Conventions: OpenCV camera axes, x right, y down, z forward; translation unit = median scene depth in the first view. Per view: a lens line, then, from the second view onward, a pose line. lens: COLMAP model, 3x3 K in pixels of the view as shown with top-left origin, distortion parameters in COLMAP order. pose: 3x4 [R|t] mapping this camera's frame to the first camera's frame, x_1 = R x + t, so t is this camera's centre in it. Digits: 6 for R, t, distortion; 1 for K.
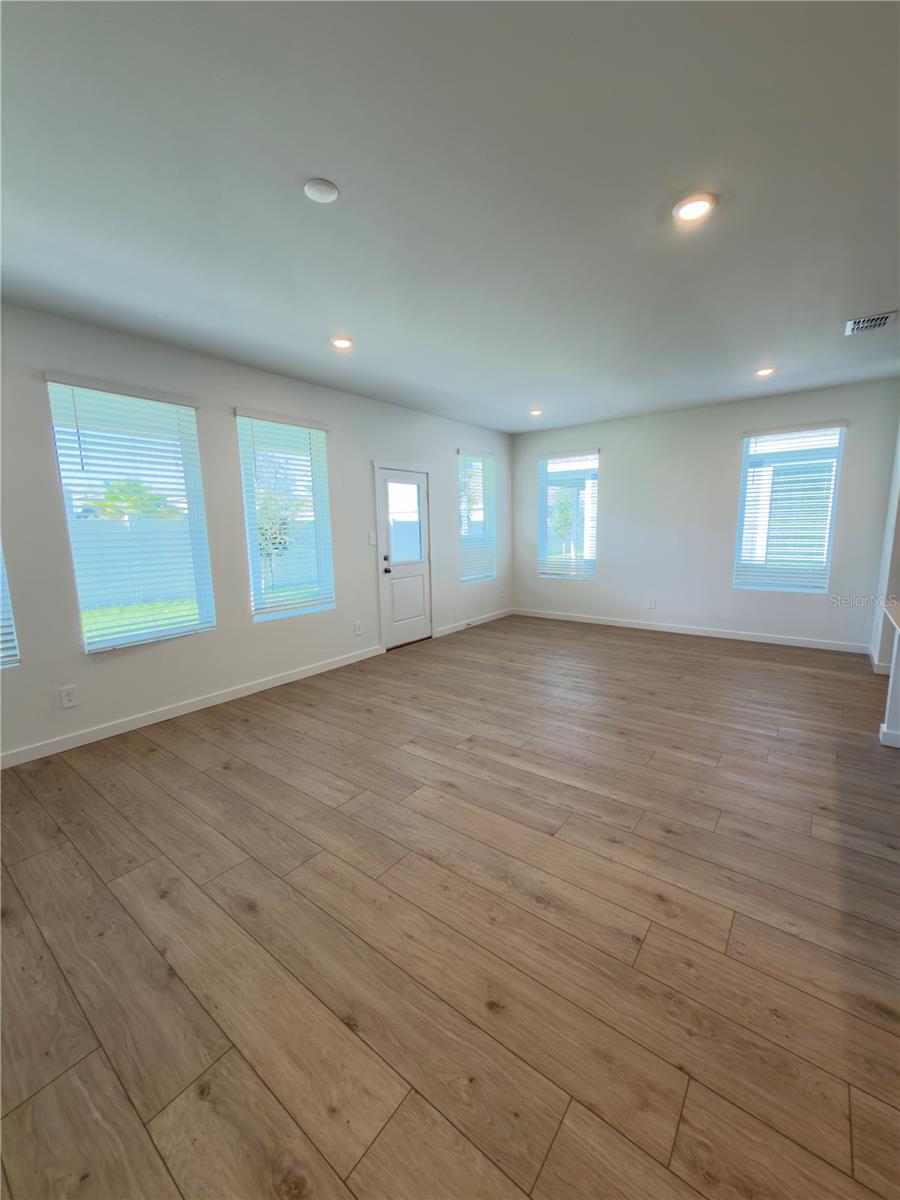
lens RADIAL K [[477.1, 0, 449.6], [0, 477.1, 598.6], [0, 0, 1]] dist [0.006978, -0.001184]
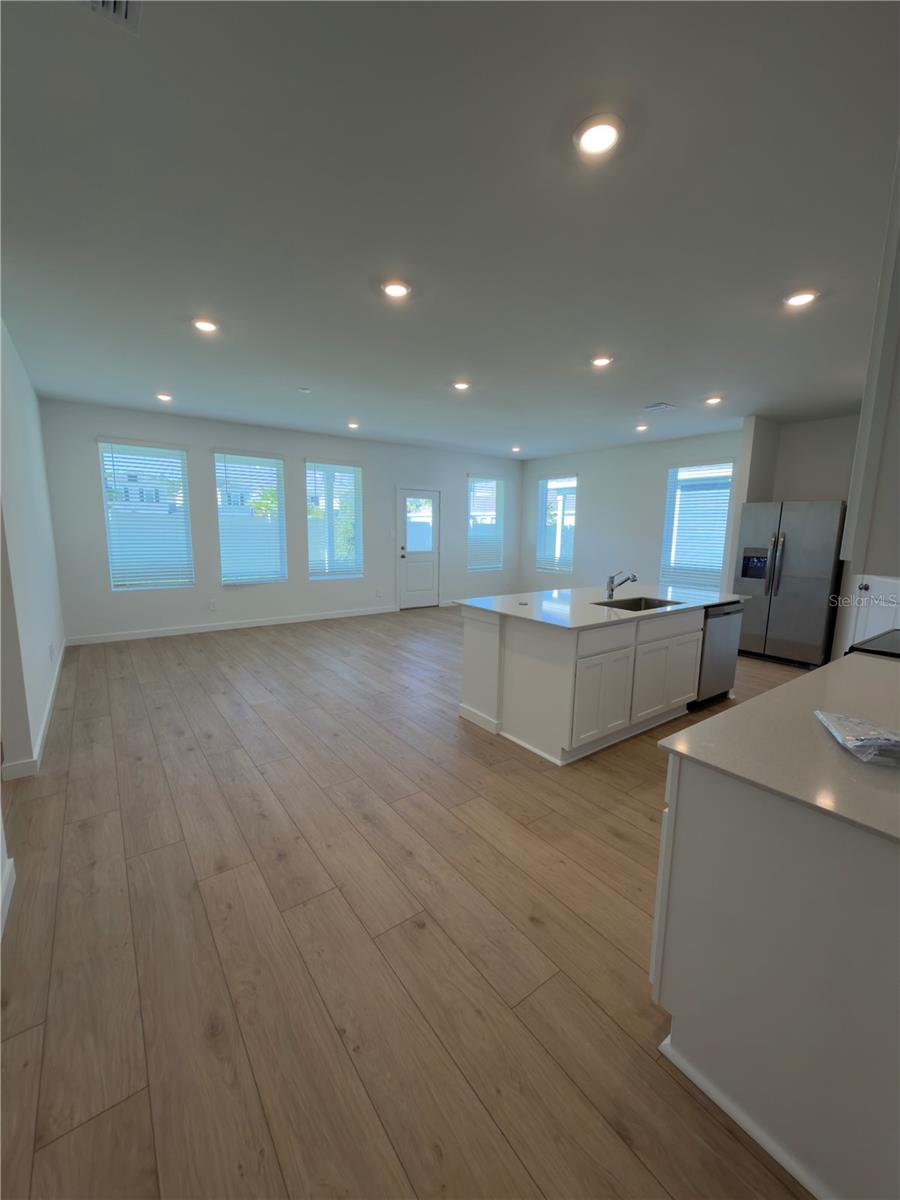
lens RADIAL K [[477.1, 0, 453.5], [0, 477.1, 597.8], [0, 0, 1]] dist [0.006978, -0.001184]
pose [[0.963079, 0.072245, -0.259344, 0.600103], [-0.073524, 0.997282, 0.004778, 0.075620], [0.258985, 0.014467, 0.965773, -0.587794]]
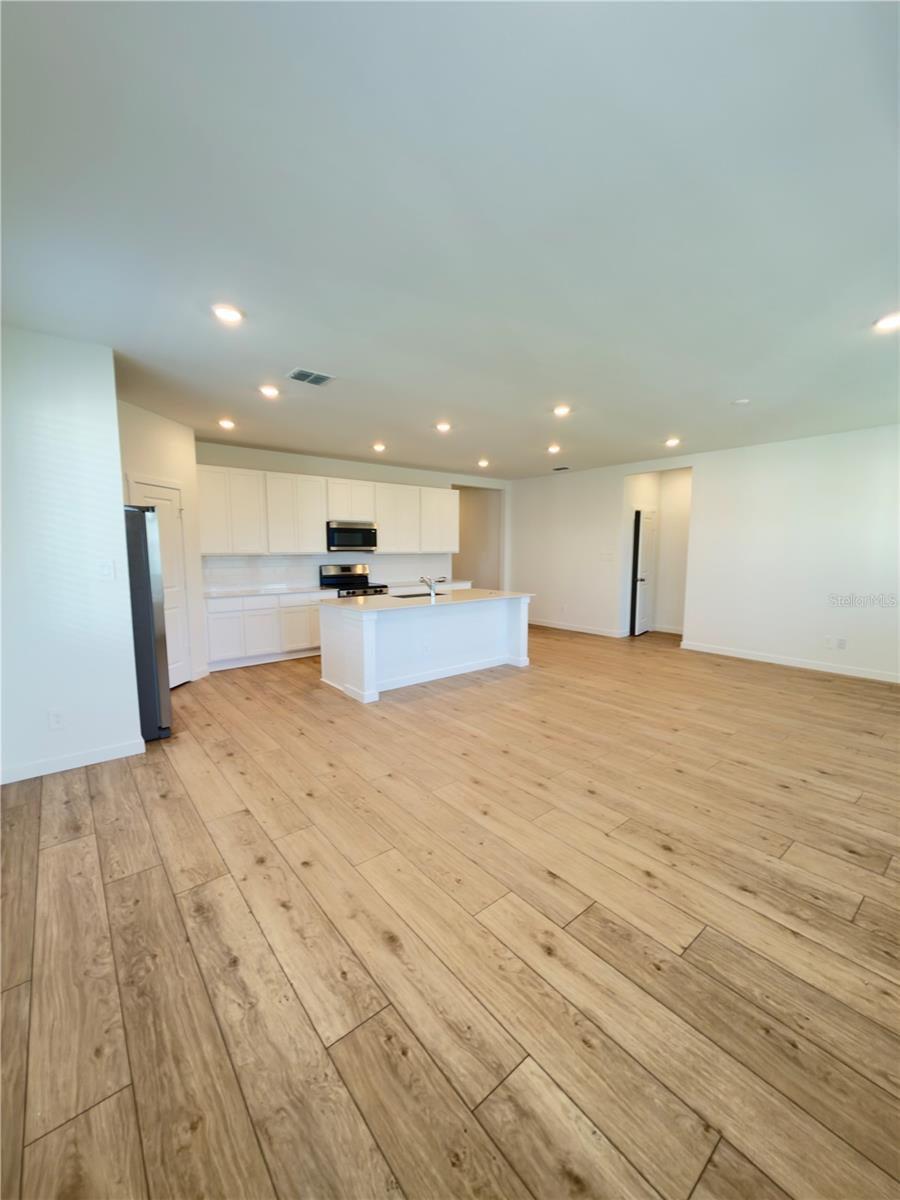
lens RADIAL K [[477.1, 0, 452.9], [0, 477.1, 587.9], [0, 0, 1]] dist [0.006978, -0.001184]
pose [[-0.976330, 0.000013, 0.216288, 0.277445], [0.050936, 0.971888, 0.229868, -0.297539], [-0.210205, 0.235444, -0.948884, 1.831074]]
